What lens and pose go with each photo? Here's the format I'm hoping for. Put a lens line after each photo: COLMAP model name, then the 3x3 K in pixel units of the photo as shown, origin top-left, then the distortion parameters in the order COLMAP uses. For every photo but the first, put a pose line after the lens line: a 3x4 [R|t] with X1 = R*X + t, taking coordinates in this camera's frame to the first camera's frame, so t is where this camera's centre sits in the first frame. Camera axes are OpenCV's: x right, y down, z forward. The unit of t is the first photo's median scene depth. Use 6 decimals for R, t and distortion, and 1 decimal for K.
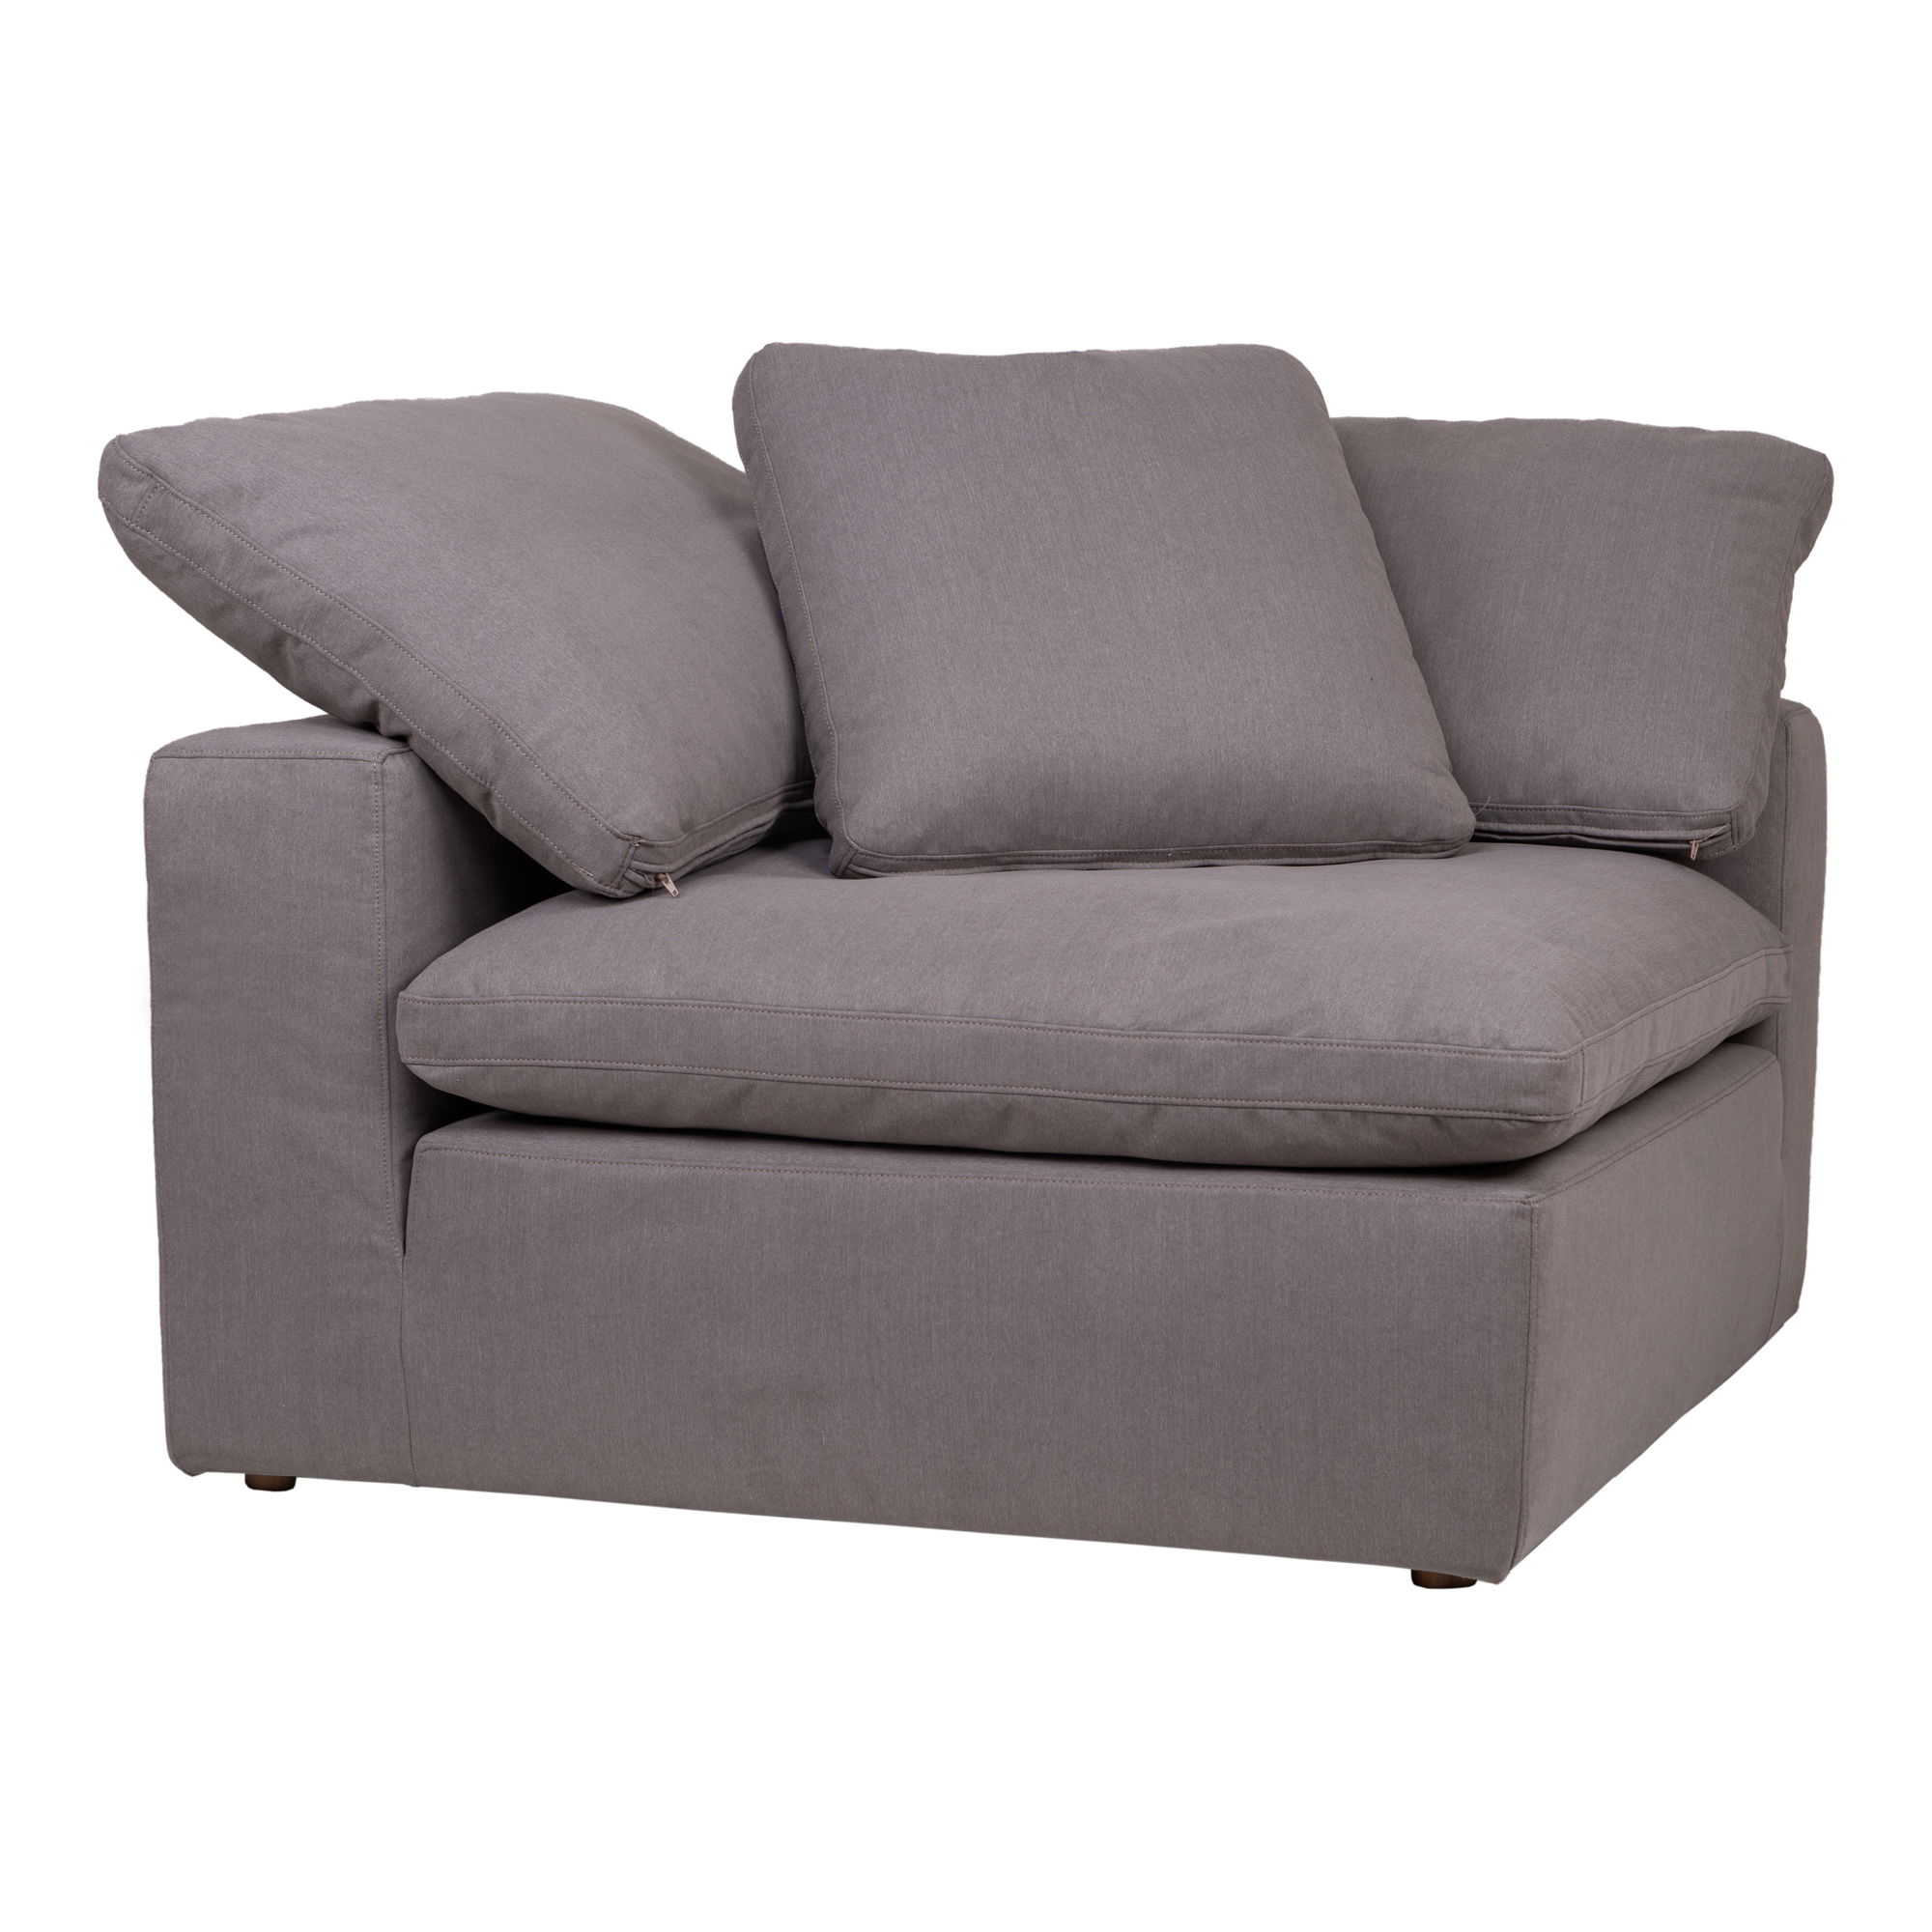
lens RADIAL K [[5147.1, 0, 966.0], [0, 5147.1, 966.0], [0, 0, 1]] dist [-0.058957, -0.525839]
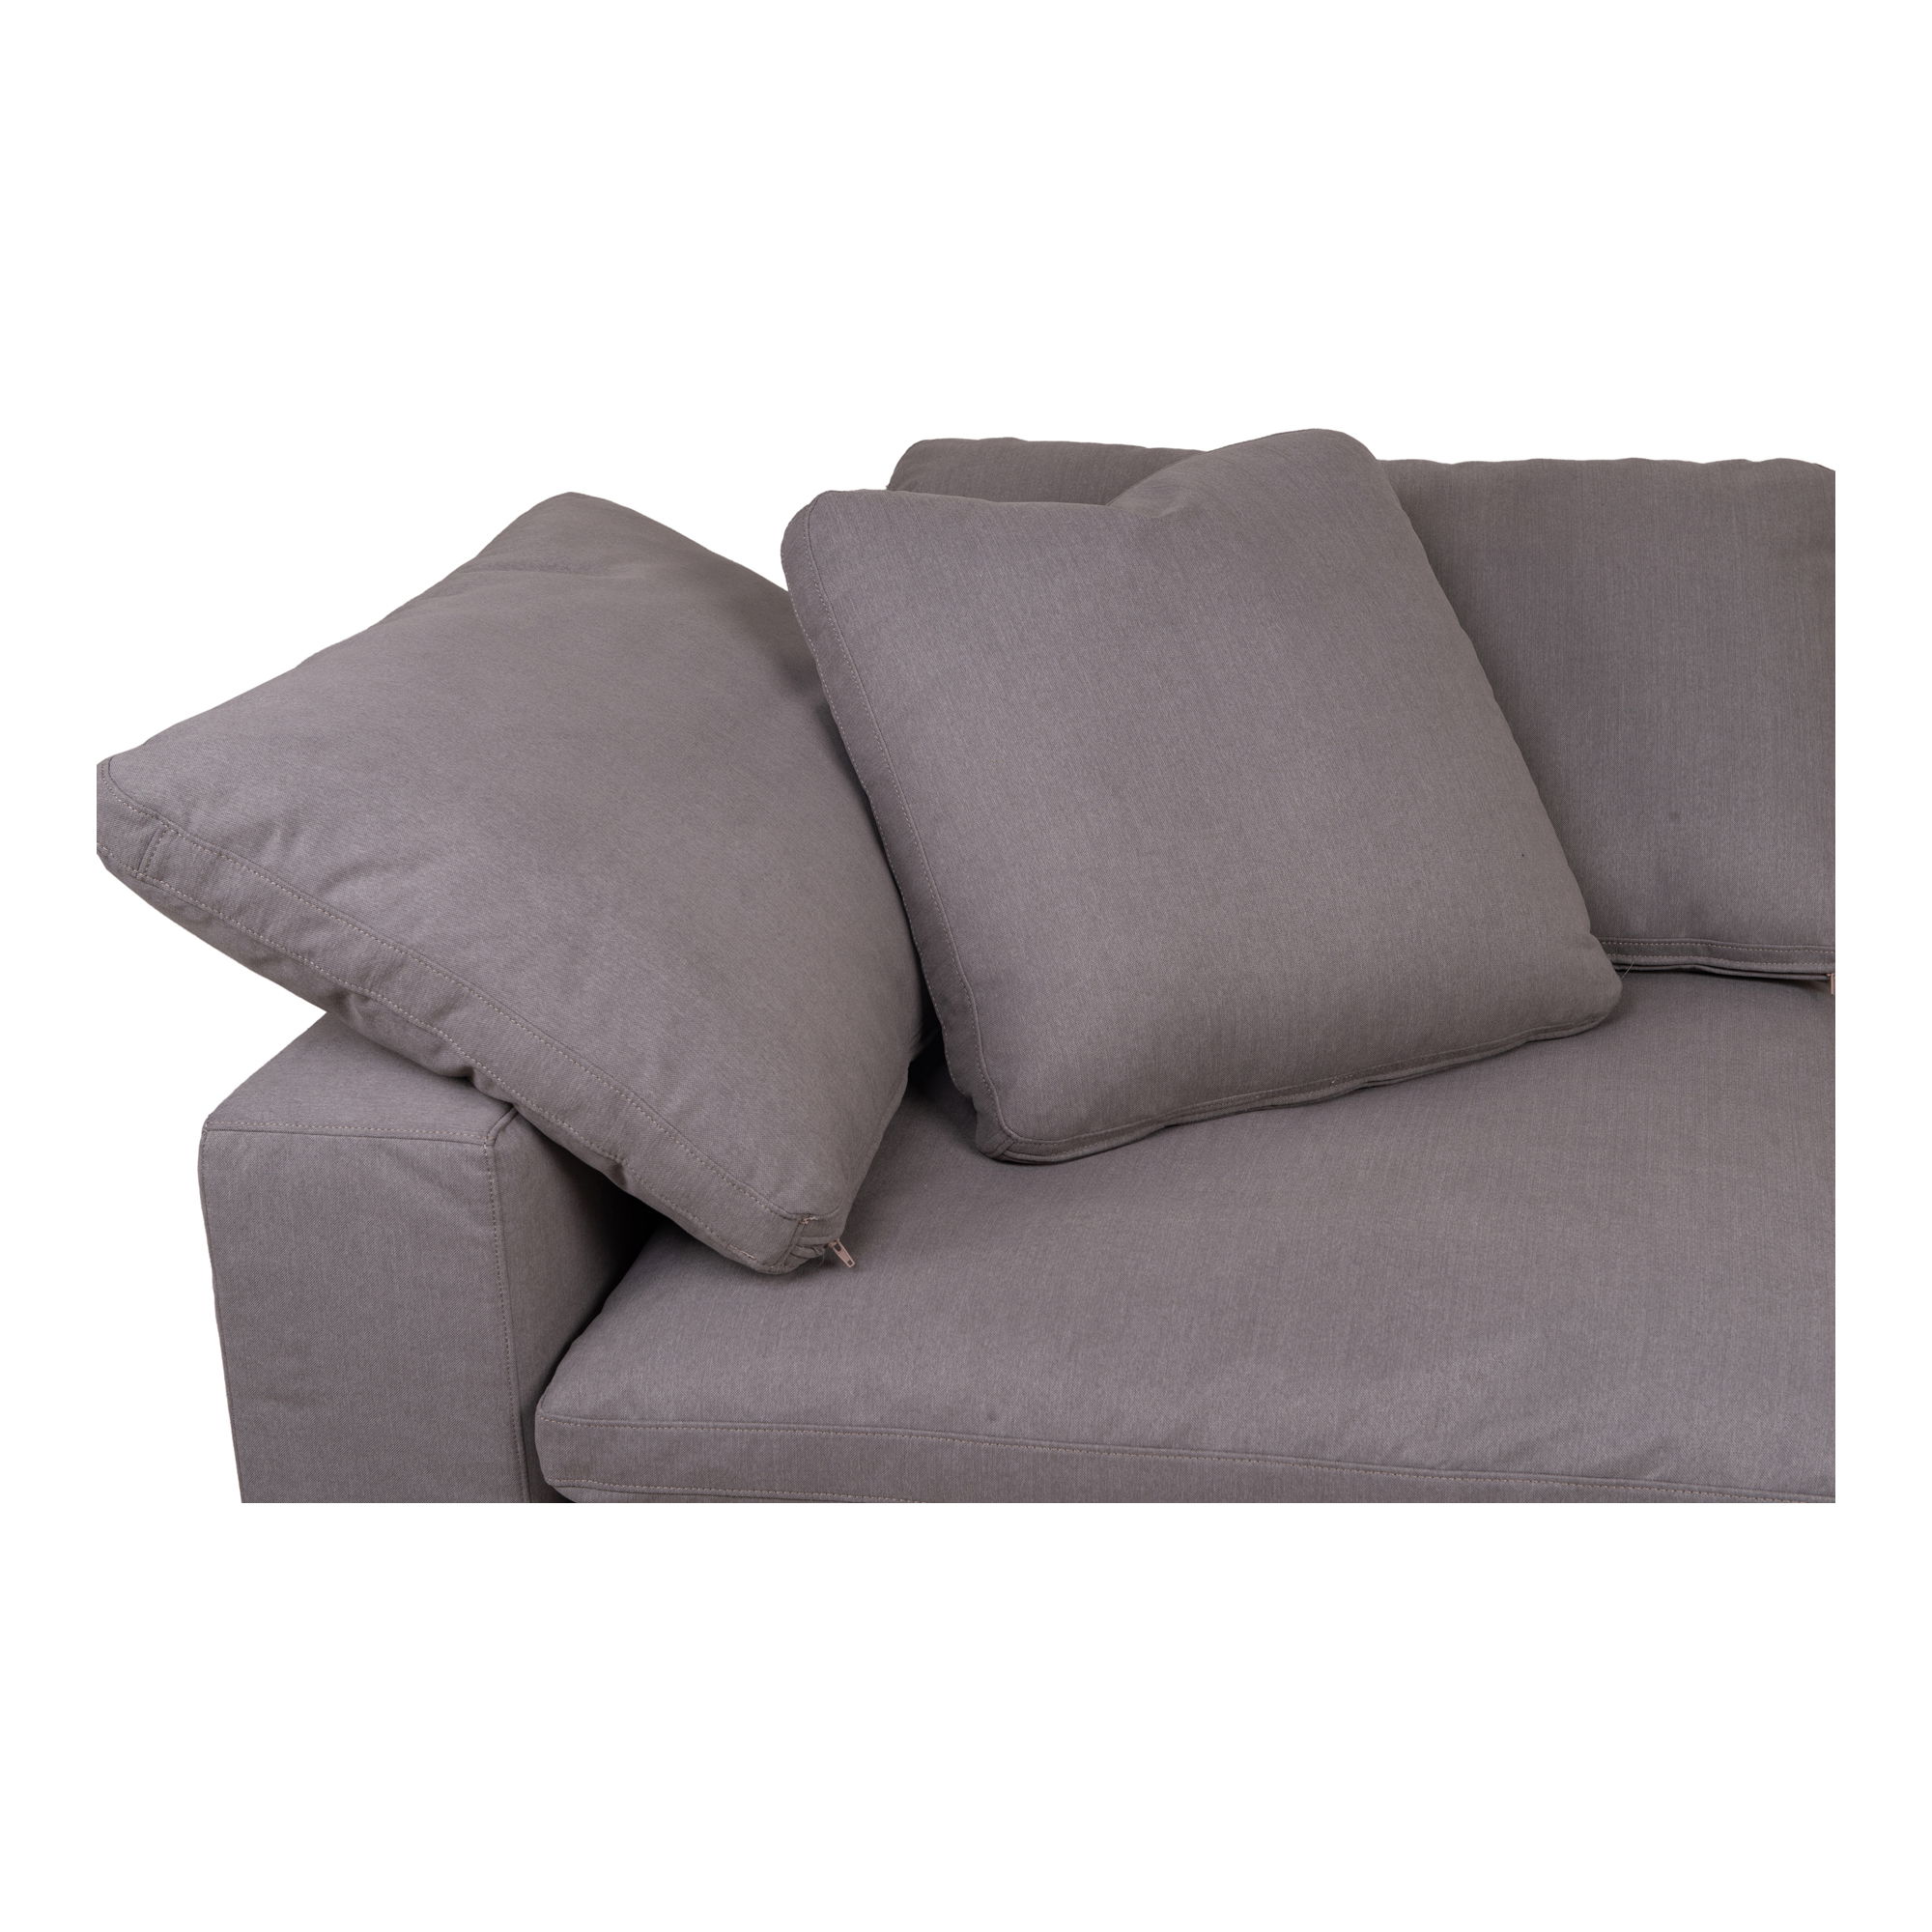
lens RADIAL K [[3283.3, 0, 966.0], [0, 3283.3, 966.0], [0, 0, 1]] dist [0.021743, 0.046577]
pose [[0.988484, -0.080979, 0.127831, -0.102302], [0.052092, 0.975228, 0.214981, -0.178348], [-0.142074, -0.205846, 0.968216, 0.468715]]
